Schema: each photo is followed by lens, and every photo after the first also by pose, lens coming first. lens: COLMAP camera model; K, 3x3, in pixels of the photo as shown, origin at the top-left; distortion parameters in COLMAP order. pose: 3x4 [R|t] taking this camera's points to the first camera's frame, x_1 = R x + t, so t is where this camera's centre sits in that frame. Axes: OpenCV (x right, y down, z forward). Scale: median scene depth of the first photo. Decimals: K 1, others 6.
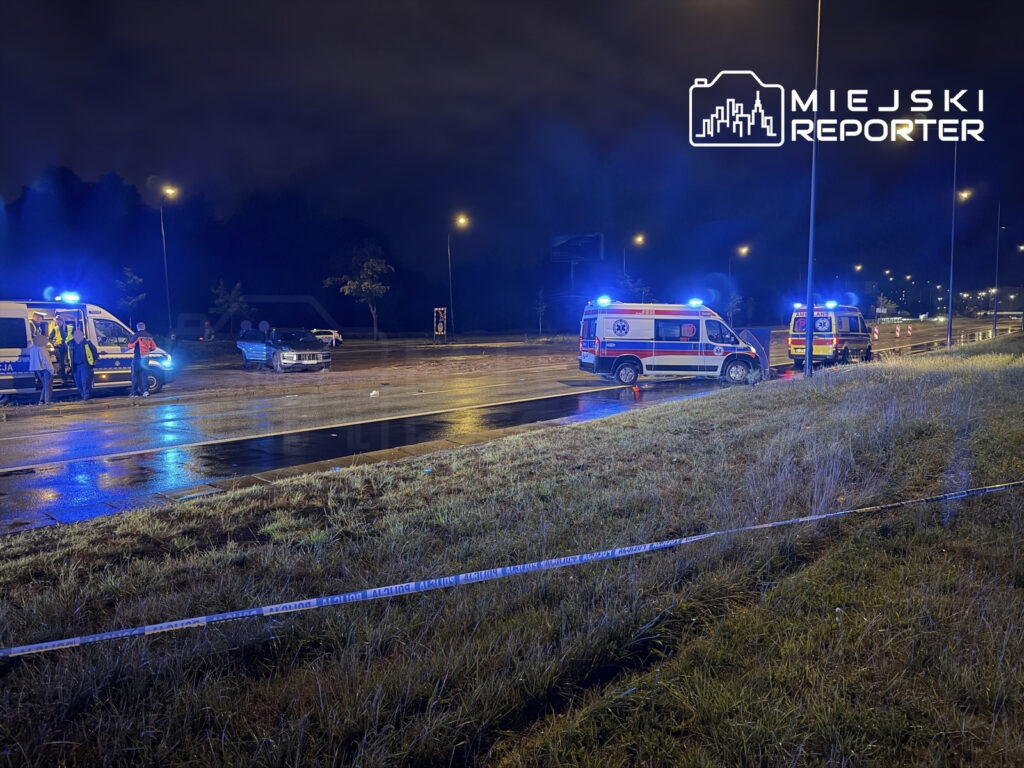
lens RADIAL K [[700.7, 0, 505.9], [0, 700.7, 380.6], [0, 0, 1]] dist [0.021687, -0.034764]
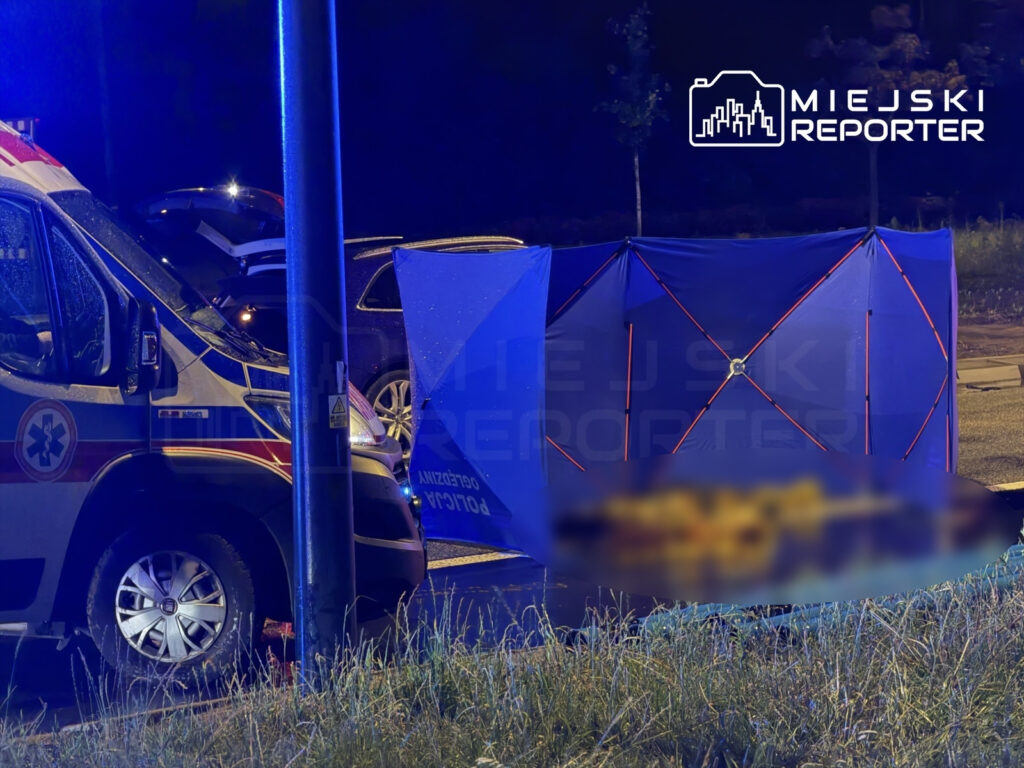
lens RADIAL K [[3337.5, 0, 507.0], [0, 3337.5, 383.9], [0, 0, 1]] dist [0.214783, 0.000000]
pose [[0.994222, -0.019767, -0.105509, 0.454631], [0.017412, 0.999579, -0.023193, -0.036703], [0.105923, 0.021222, 0.994148, 0.403116]]
